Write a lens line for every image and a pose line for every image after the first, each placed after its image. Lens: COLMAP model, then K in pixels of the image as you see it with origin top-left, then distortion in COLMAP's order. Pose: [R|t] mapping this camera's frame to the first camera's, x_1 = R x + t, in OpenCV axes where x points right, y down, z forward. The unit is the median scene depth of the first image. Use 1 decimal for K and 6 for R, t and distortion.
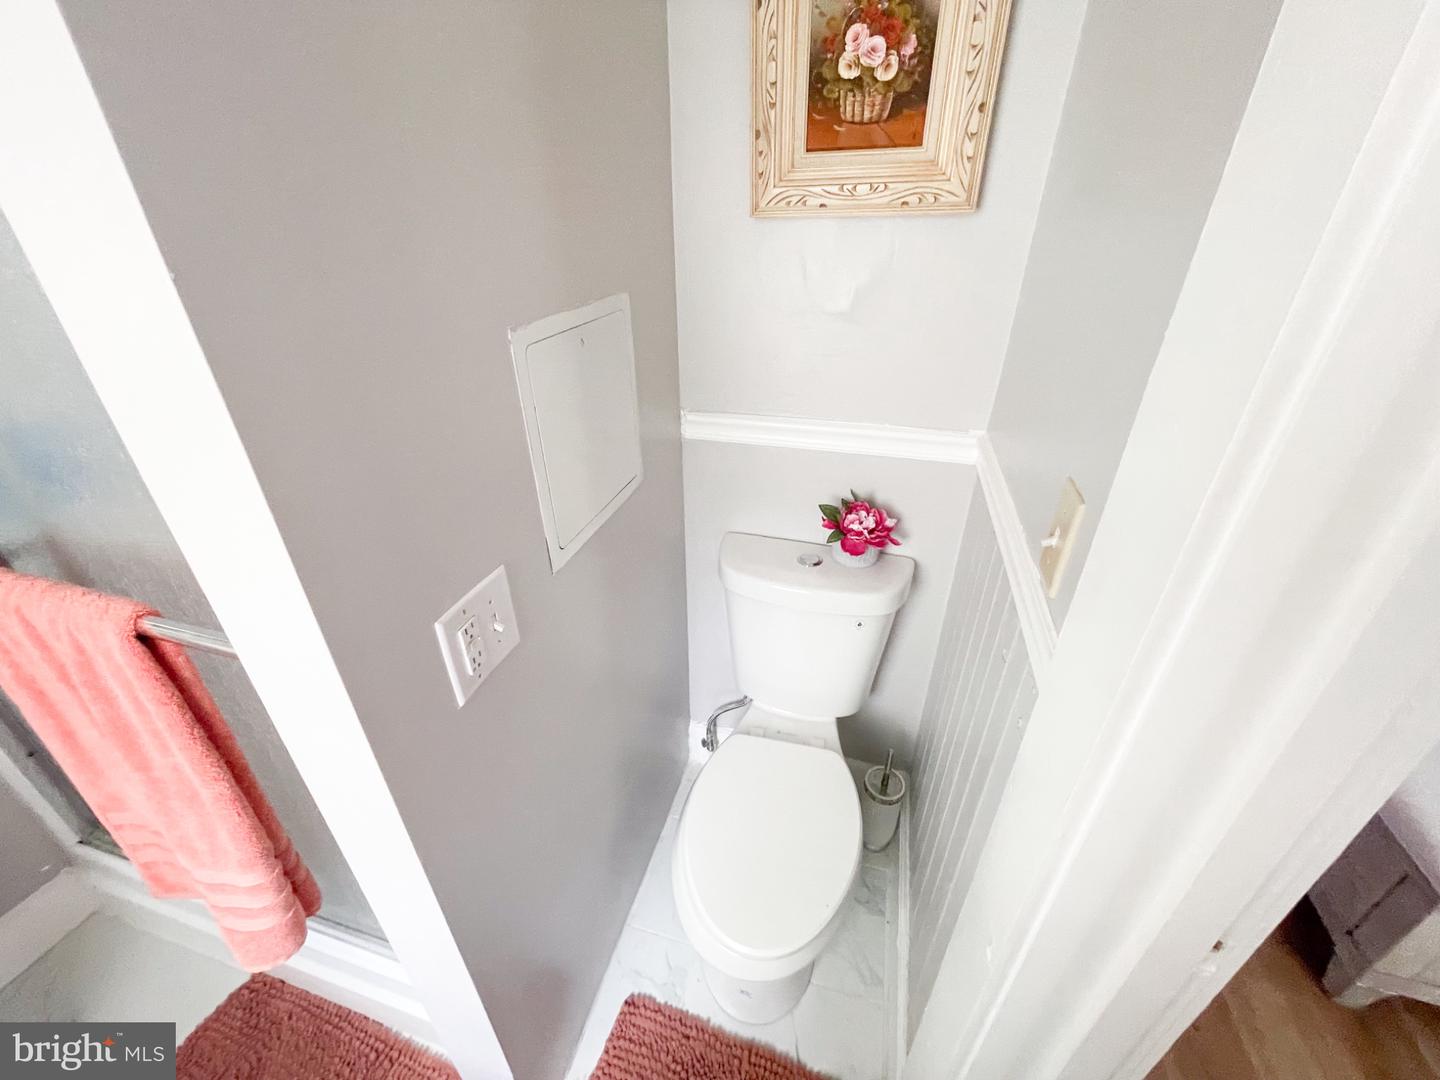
lens RADIAL K [[578.7, 0, 722.9], [0, 578.7, 544.6], [0, 0, 1]] dist [-0.002044, -0.000200]
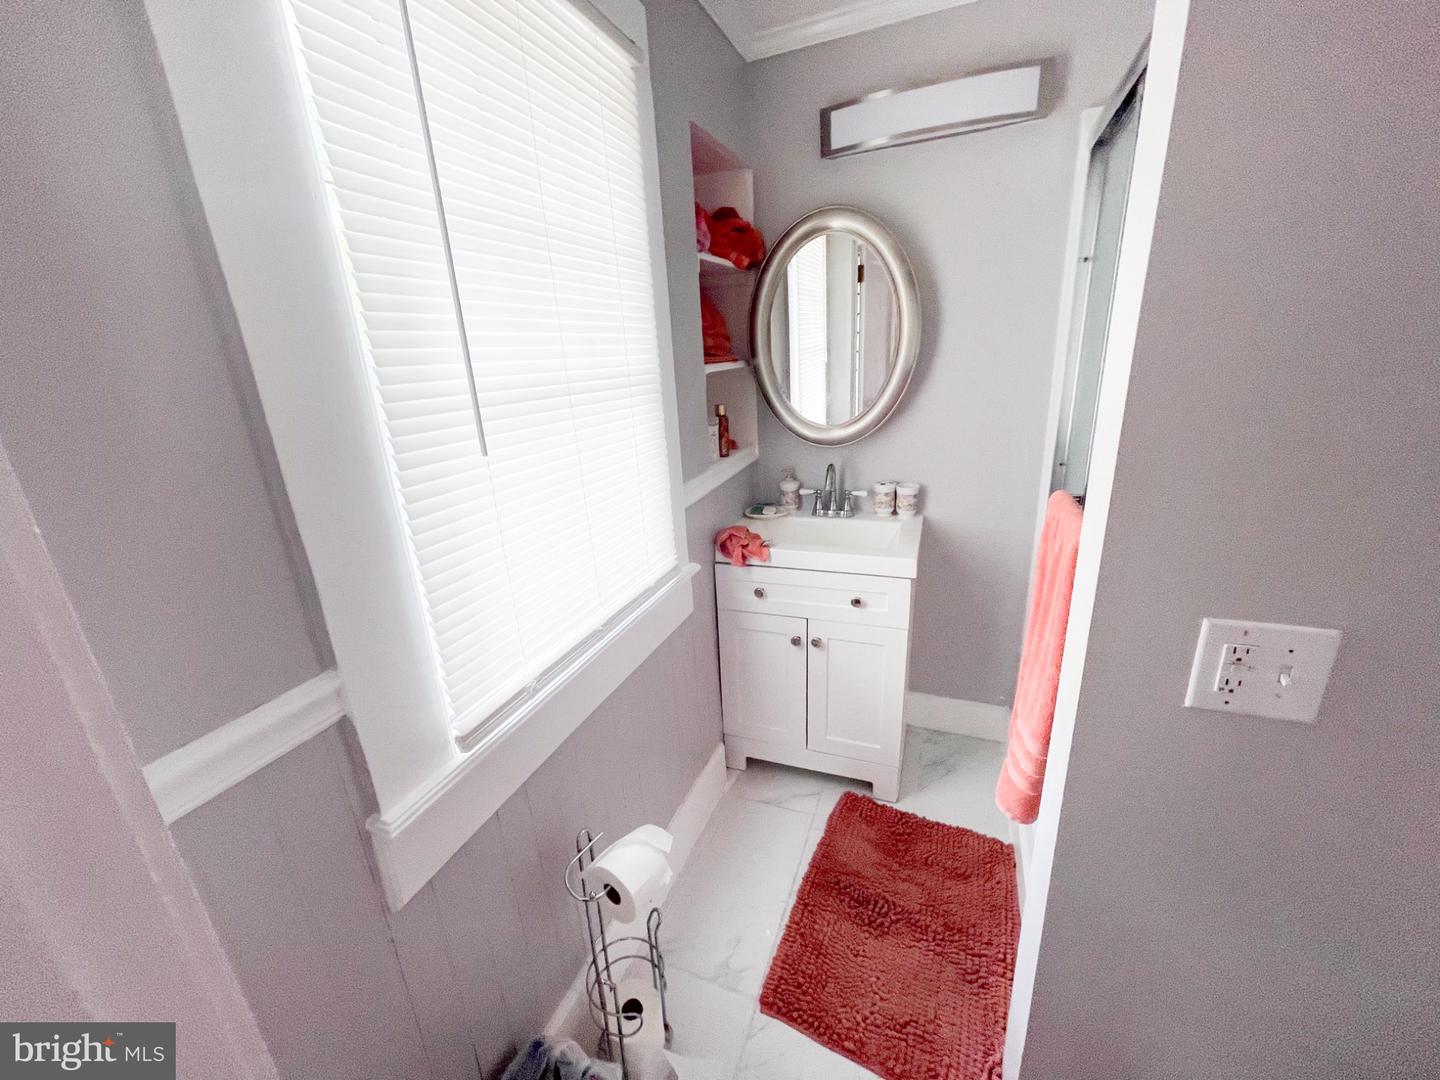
lens RADIAL K [[578.7, 0, 729.5], [0, 578.7, 540.9], [0, 0, 1]] dist [-0.002044, -0.000200]
pose [[-0.083688, 0.314368, -0.945605, 0.357718], [-0.450083, 0.834701, 0.317331, 0.043992], [0.889056, 0.452158, 0.071638, 0.024867]]
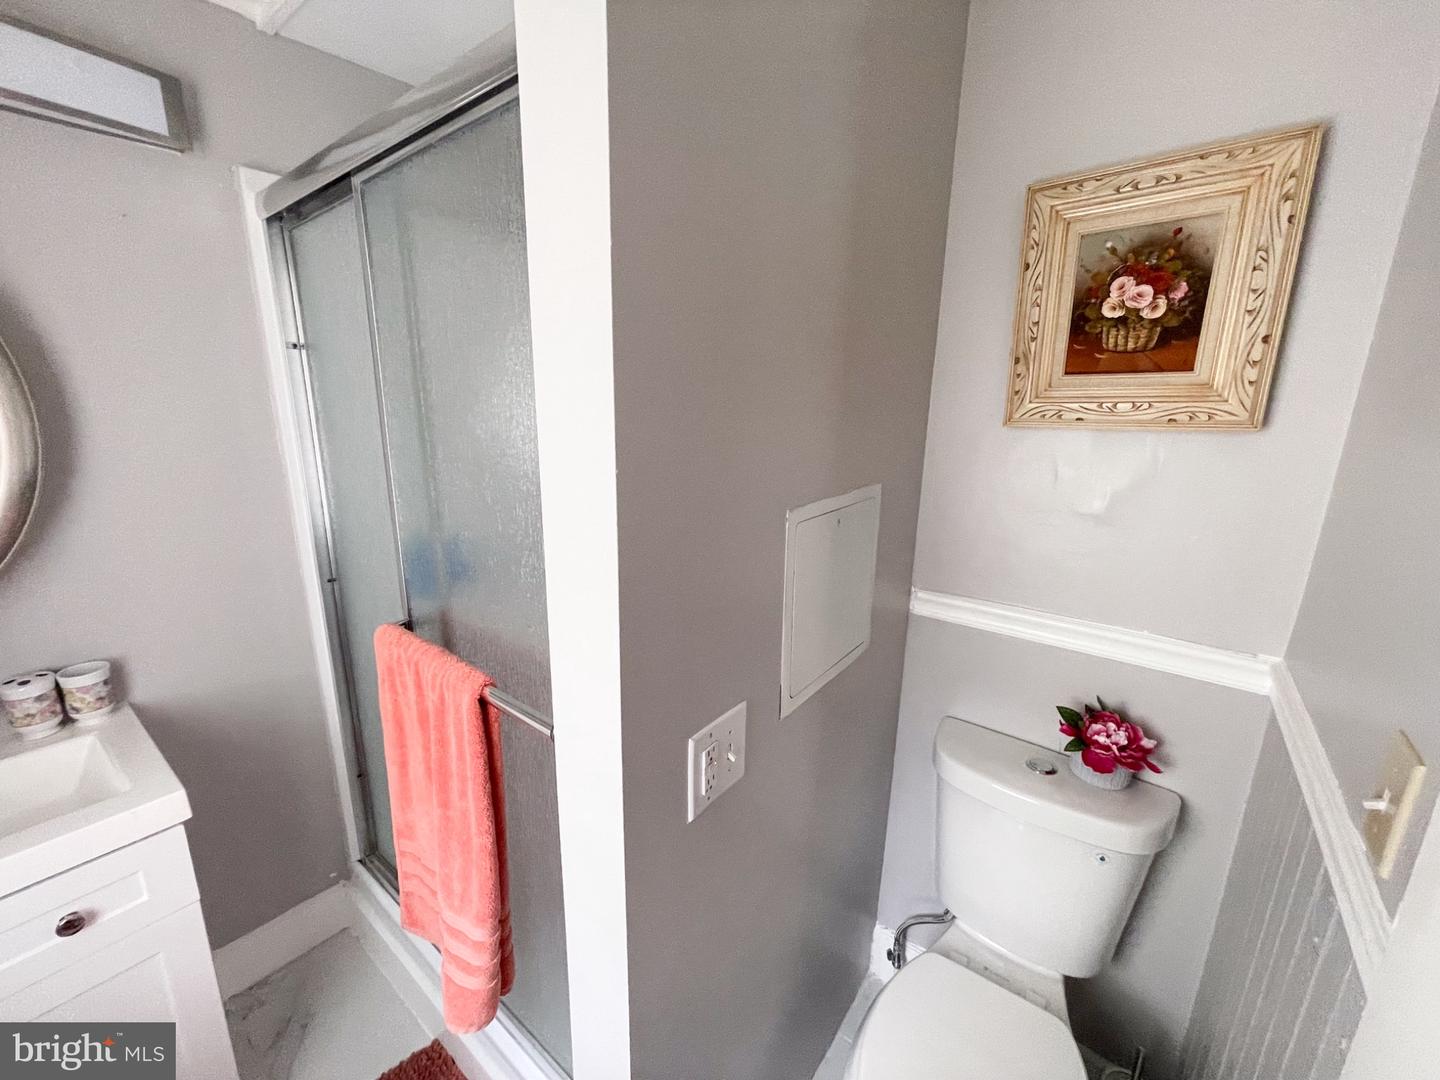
lens RADIAL K [[578.7, 0, 722.3], [0, 578.7, 541.7], [0, 0, 1]] dist [-0.002044, -0.000200]
pose [[0.927423, 0.104197, -0.359207, -0.031884], [-0.200242, 0.949498, -0.241570, 0.015439], [0.315895, 0.295966, 0.901451, -0.101167]]
